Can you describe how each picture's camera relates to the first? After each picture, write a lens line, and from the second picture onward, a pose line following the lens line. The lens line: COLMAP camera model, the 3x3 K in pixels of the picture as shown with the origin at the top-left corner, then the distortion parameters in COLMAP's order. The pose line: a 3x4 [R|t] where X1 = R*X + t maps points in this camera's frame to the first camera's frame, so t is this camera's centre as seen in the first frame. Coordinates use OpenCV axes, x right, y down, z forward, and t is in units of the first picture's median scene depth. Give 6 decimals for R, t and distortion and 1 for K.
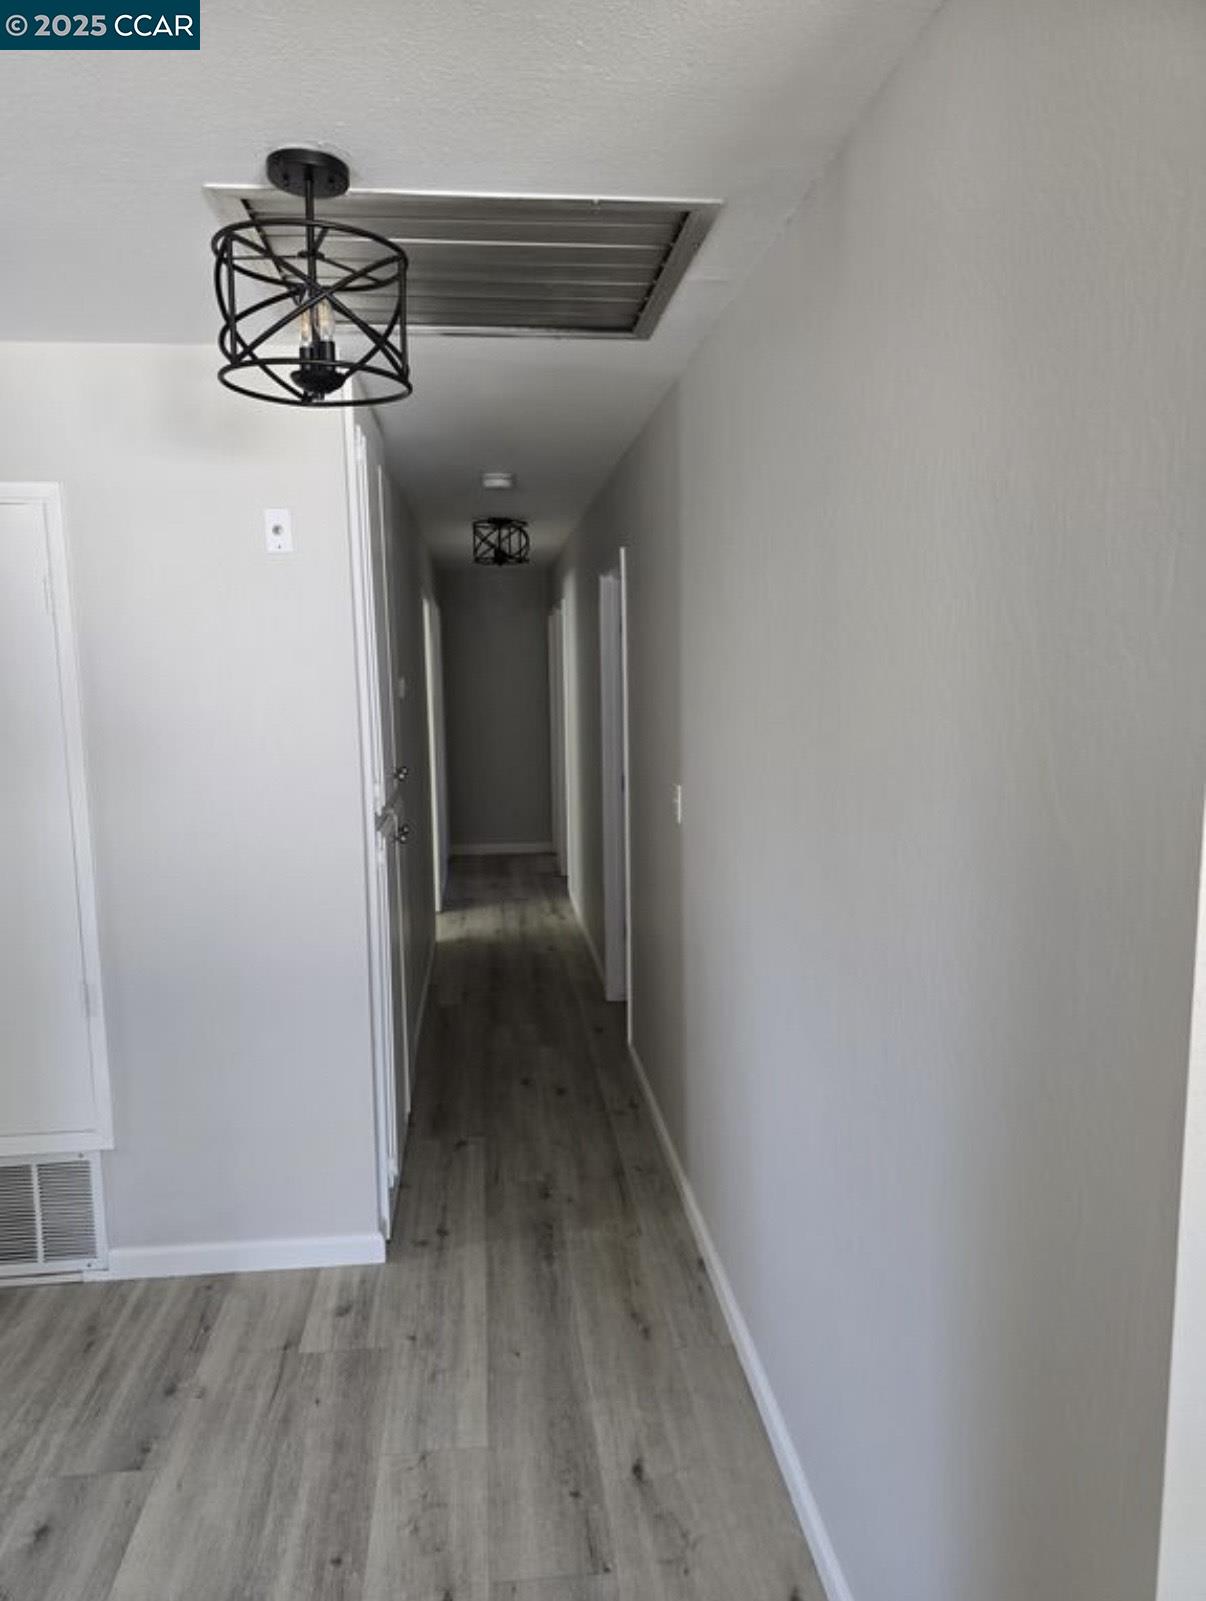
lens RADIAL K [[1079.9, 0, 603.3], [0, 1079.9, 803.8], [0, 0, 1]] dist [0.018070, -0.018588]
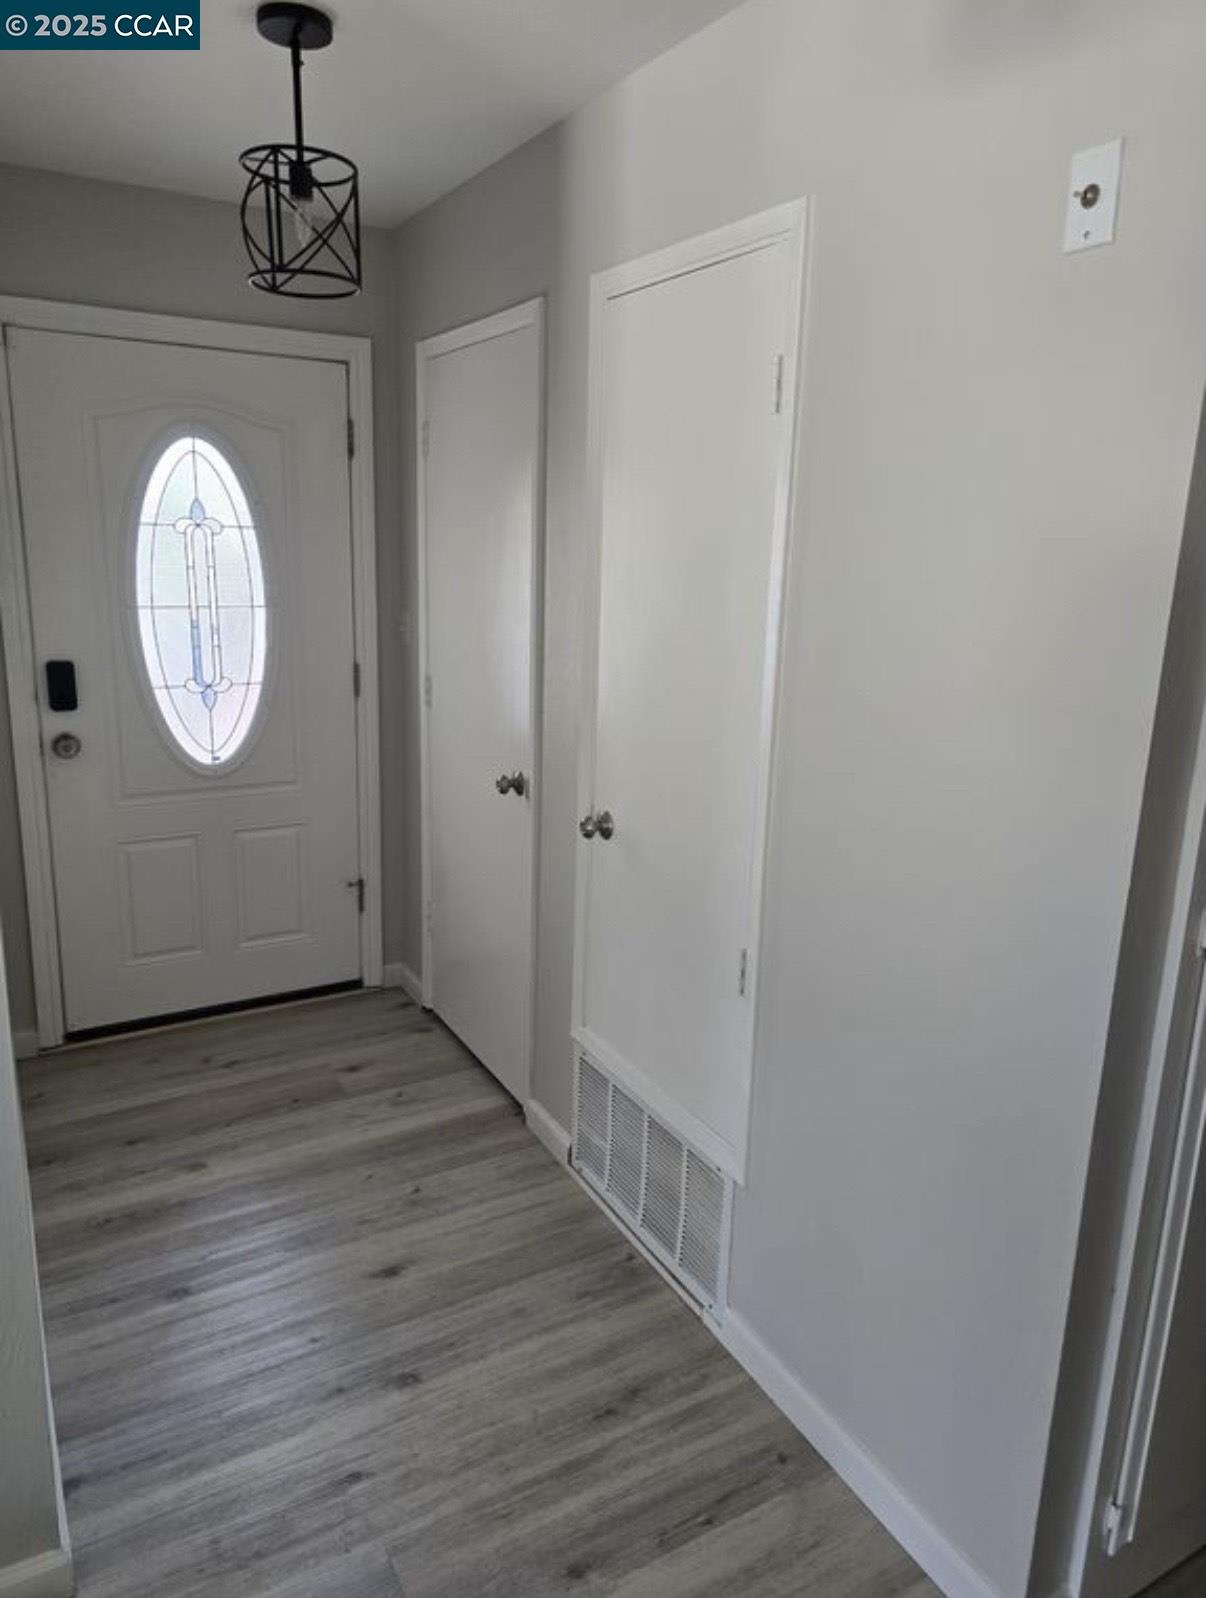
lens RADIAL K [[1077.9, 0, 599.1], [0, 1077.9, 784.5], [0, 0, 1]] dist [0.018070, -0.018588]
pose [[0.388319, 0.240309, -0.889641, 0.087703], [-0.144780, 0.969320, 0.198637, -0.072896], [0.910081, 0.051668, 0.411197, 0.640900]]
